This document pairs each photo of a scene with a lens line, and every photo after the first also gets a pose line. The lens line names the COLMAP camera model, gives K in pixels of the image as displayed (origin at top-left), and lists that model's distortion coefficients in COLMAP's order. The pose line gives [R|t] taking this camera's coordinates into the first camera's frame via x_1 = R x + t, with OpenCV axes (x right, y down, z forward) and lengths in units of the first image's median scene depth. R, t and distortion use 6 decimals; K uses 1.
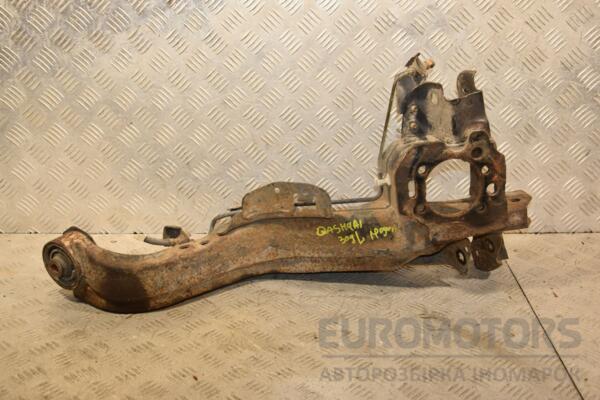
lens RADIAL K [[782.7, 0, 300.0], [0, 782.7, 200.0], [0, 0, 1]] dist [0.090242, 0.075636]
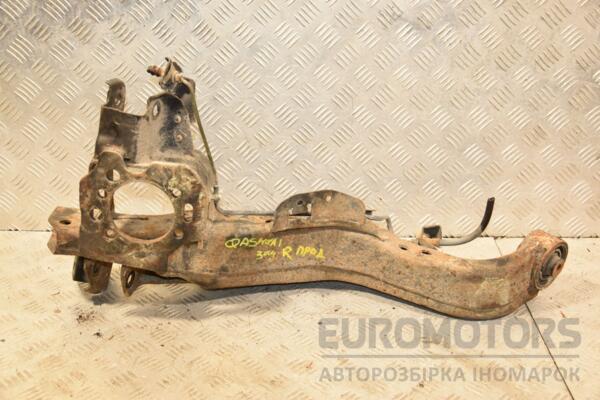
lens RADIAL K [[732.5, 0, 300.0], [0, 732.5, 200.0], [0, 0, 1]] dist [0.015918, 0.279249]
pose [[0.999821, 0.014749, 0.011854, -0.003934], [-0.015648, 0.996694, 0.079720, -0.076376], [-0.010639, -0.079891, 0.996747, 0.124396]]
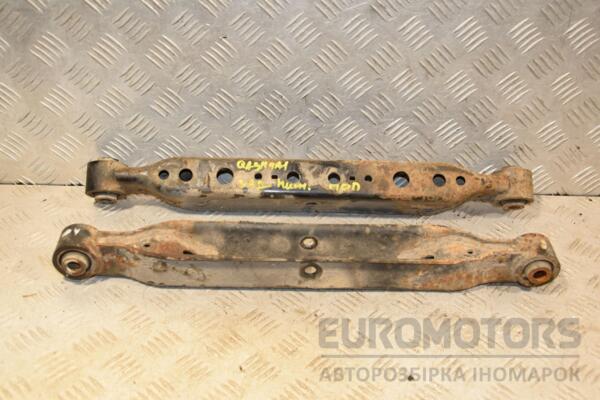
lens RADIAL K [[732.5, 0, 300.0], [0, 732.5, 200.0], [0, 0, 1]] dist [0.015918, 0.279249]
pose [[0.998648, 0.016005, 0.049456, -0.185730], [-0.028529, 0.964077, 0.264086, -0.133531], [-0.043452, -0.265139, 0.963230, 0.391468]]
